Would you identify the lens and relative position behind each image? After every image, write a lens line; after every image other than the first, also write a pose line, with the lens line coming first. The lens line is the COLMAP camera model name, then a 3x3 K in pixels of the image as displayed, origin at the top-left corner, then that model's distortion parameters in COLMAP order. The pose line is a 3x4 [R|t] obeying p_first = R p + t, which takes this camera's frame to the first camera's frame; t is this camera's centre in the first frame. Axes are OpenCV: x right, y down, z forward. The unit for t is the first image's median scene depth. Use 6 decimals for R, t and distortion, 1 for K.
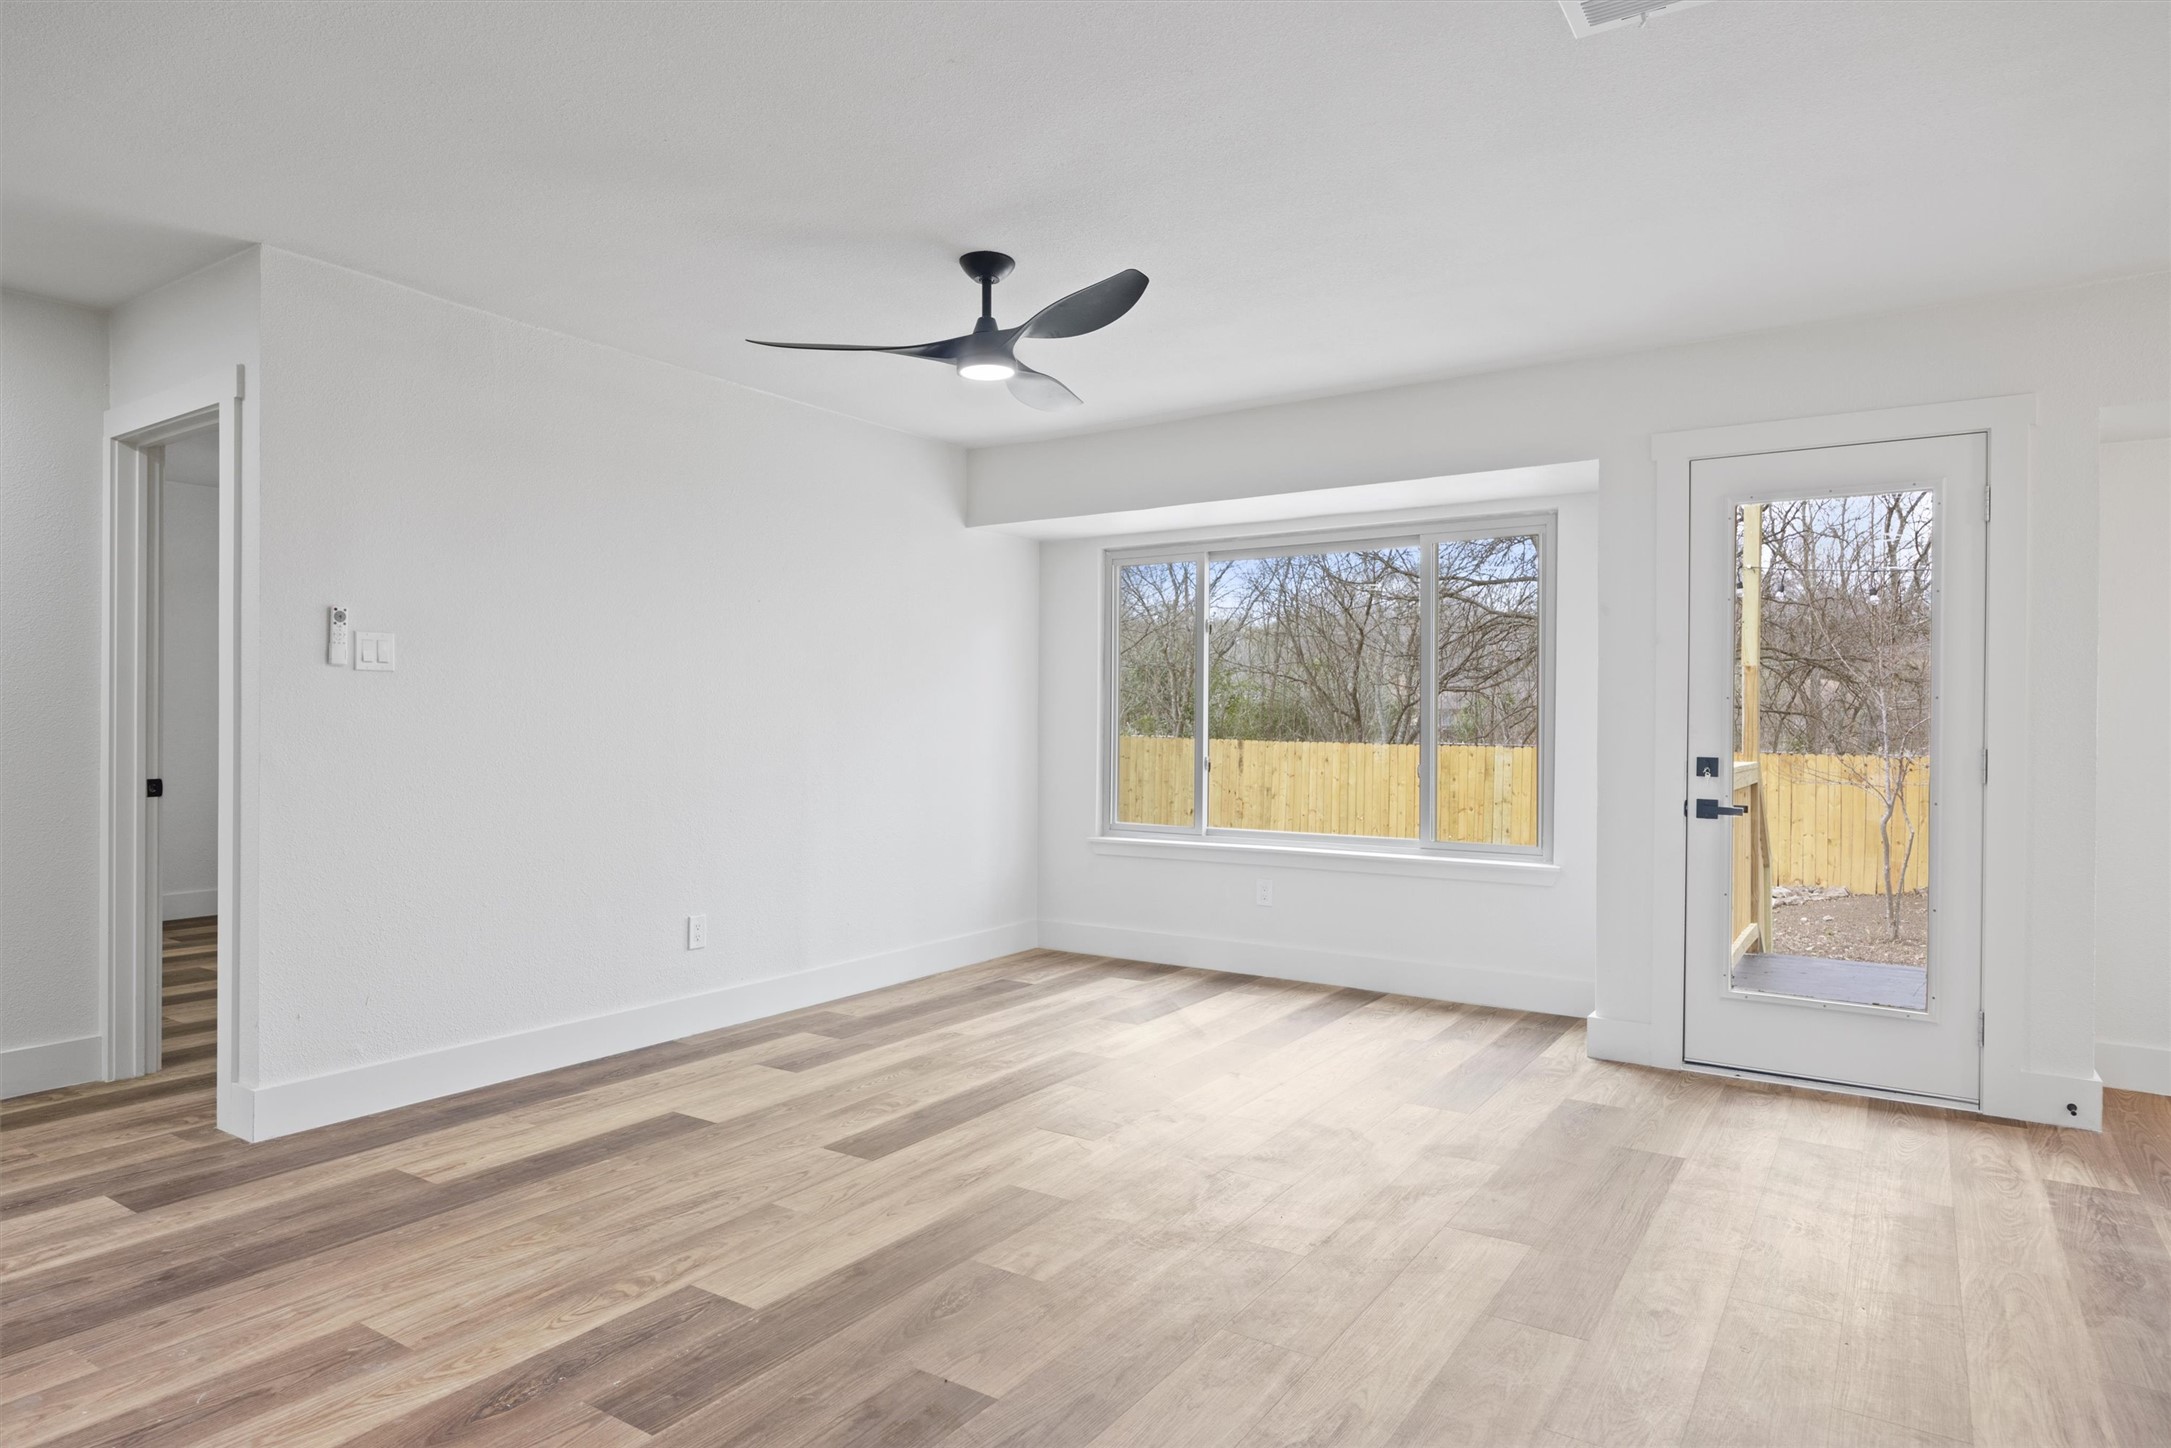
lens RADIAL K [[1238.5, 0, 1085.5], [0, 1238.5, 724.0], [0, 0, 1]] dist [-0.004516, -0.000766]
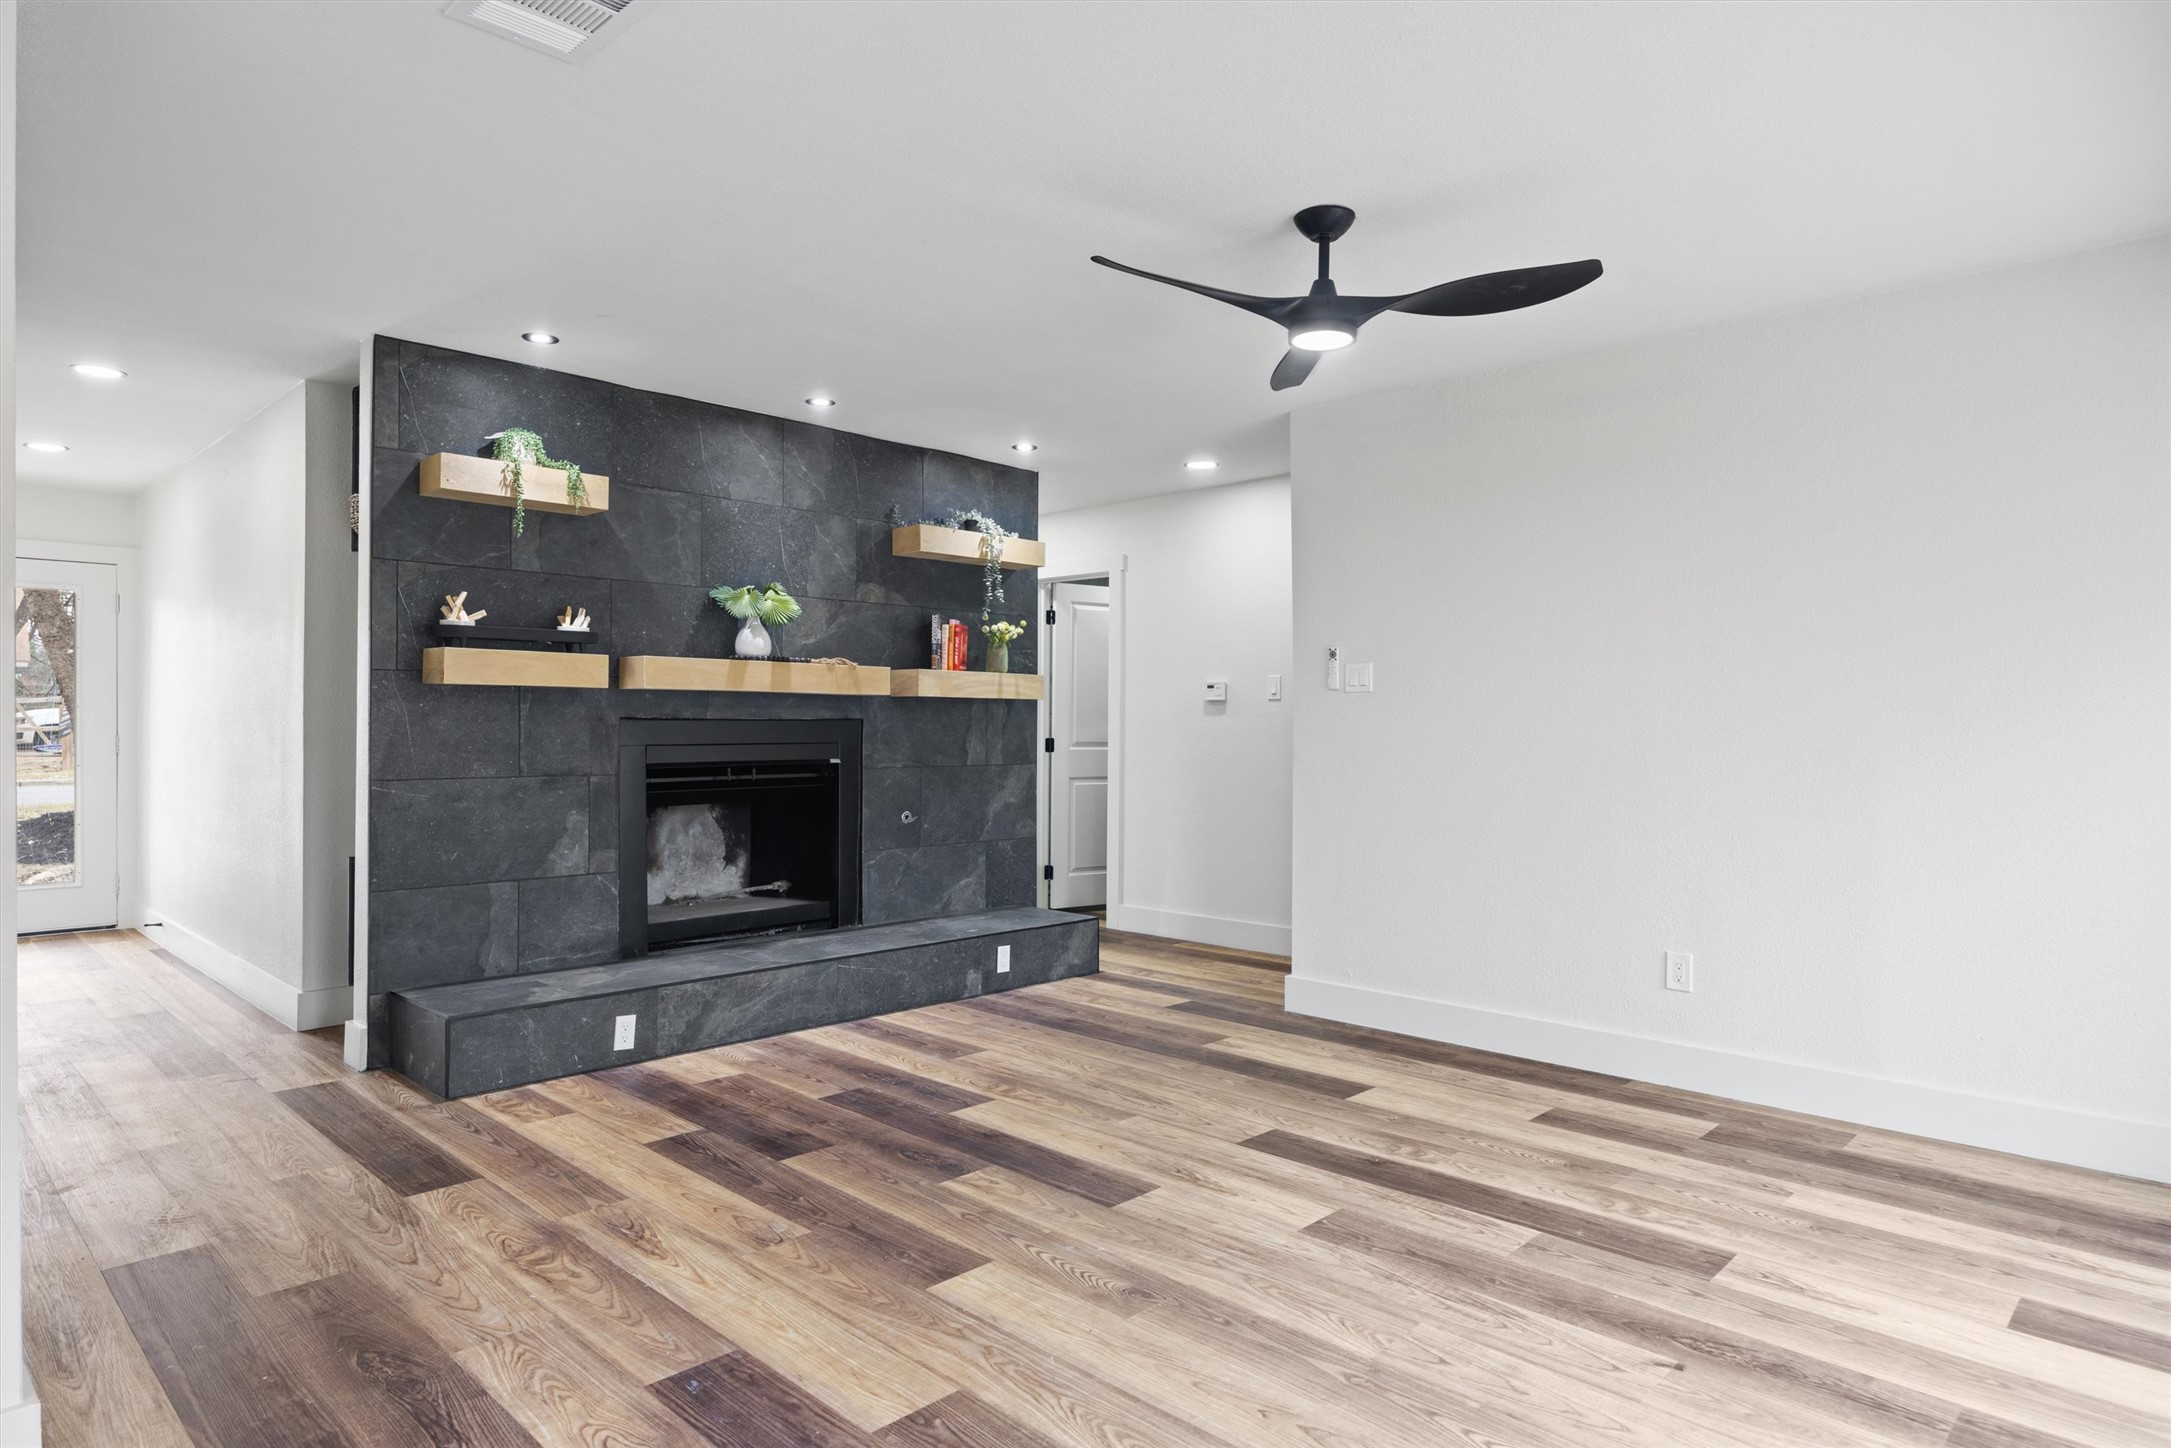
lens RADIAL K [[1238.5, 0, 1085.5], [0, 1238.5, 724.0], [0, 0, 1]] dist [-0.004516, -0.000766]
pose [[-0.173811, -0.010817, -0.984720, 0.894718], [-0.004967, 0.999937, -0.010108, 0.002535], [0.984766, 0.003134, -0.173854, 1.045441]]
